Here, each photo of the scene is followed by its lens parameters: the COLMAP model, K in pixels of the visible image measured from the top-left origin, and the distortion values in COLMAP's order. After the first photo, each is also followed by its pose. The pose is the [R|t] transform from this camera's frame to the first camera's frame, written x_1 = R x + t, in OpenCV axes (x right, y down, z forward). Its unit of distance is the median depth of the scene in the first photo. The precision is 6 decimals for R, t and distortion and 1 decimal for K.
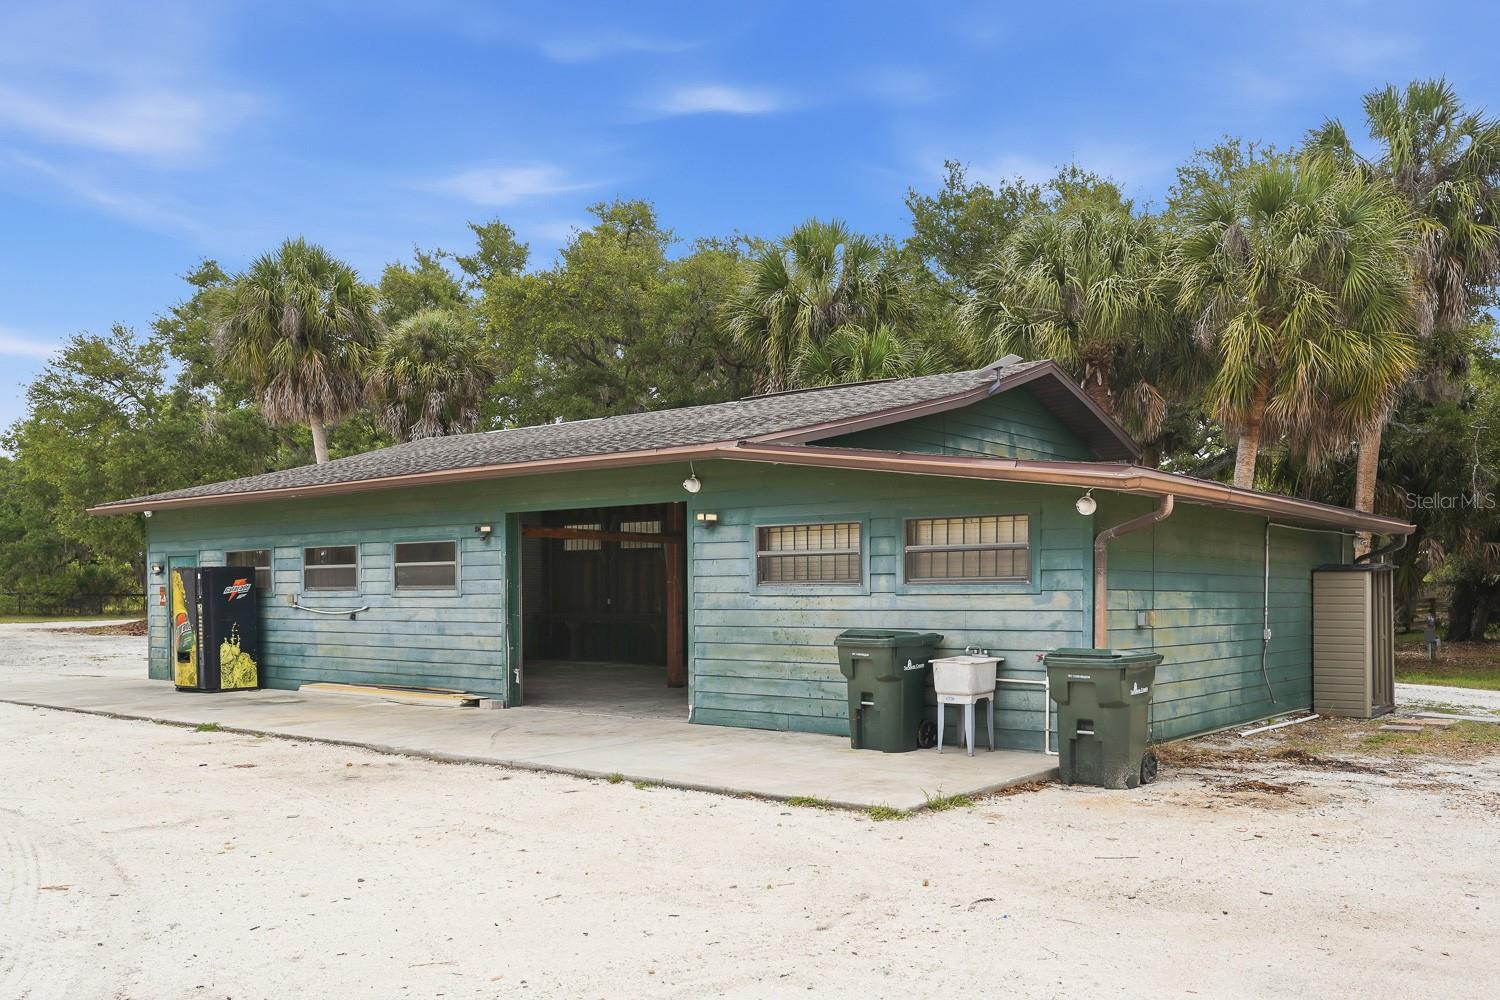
lens RADIAL K [[1256.1, 0, 774.8], [0, 1256.1, 596.6], [0, 0, 1]] dist [0.011231, 0.009003]
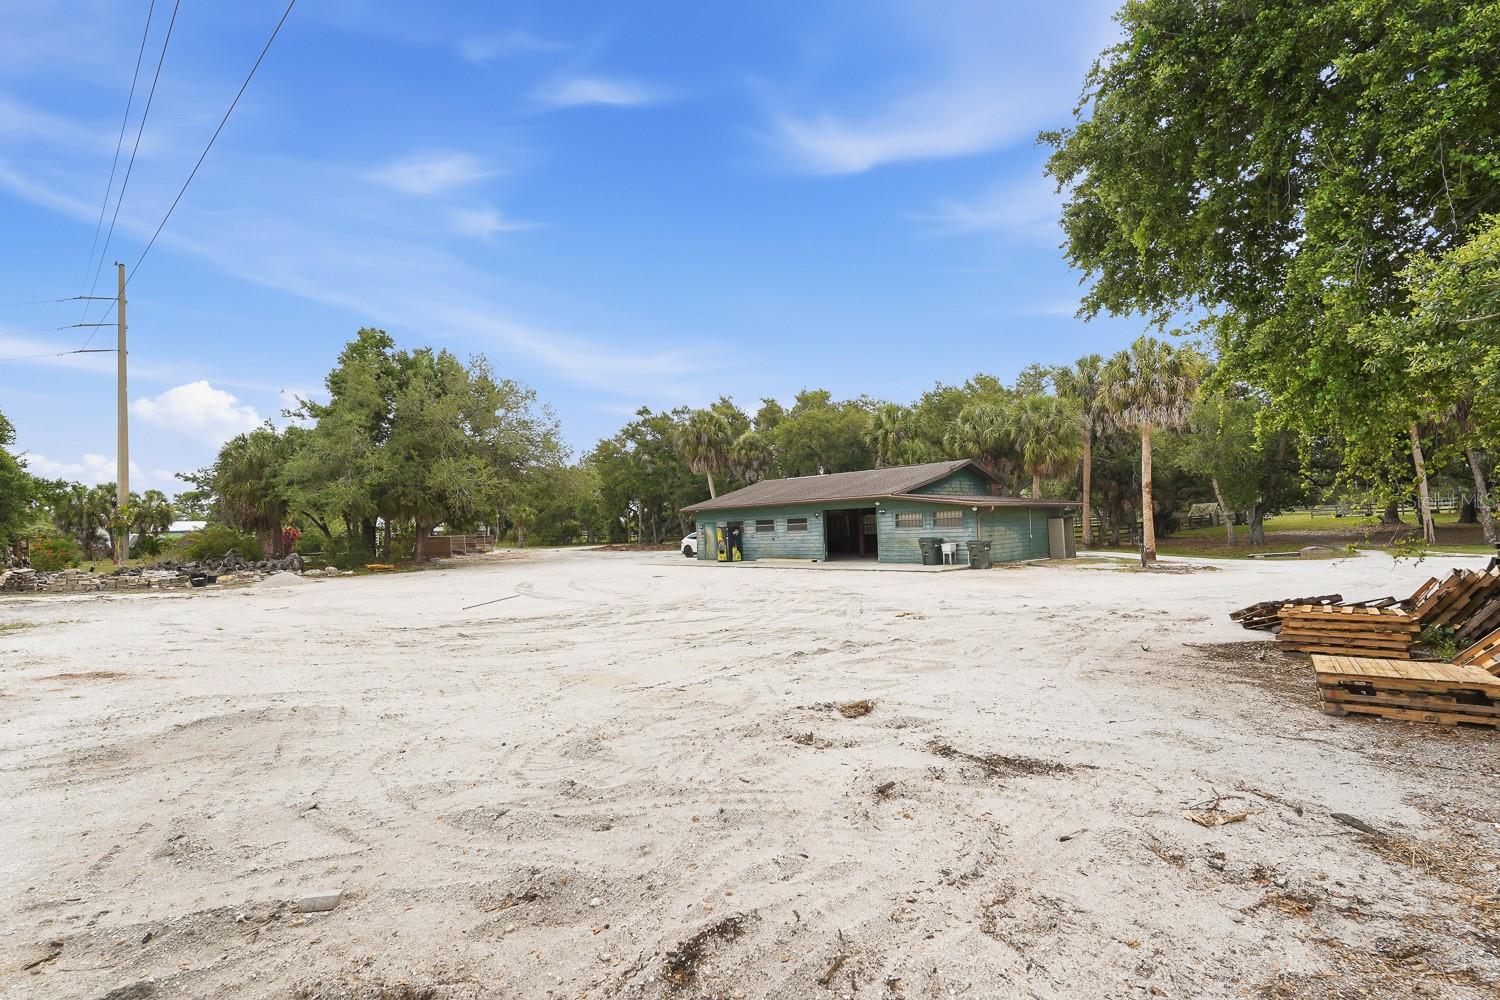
lens RADIAL K [[674.2, 0, 750.0], [0, 674.2, 509.5], [0, 0, 1]] dist [-0.000044, 0.000466]
pose [[0.990376, -0.036423, -0.133526, -0.142338], [0.033048, 0.999078, -0.027405, -0.018317], [0.134401, 0.022729, 0.990666, -0.936147]]
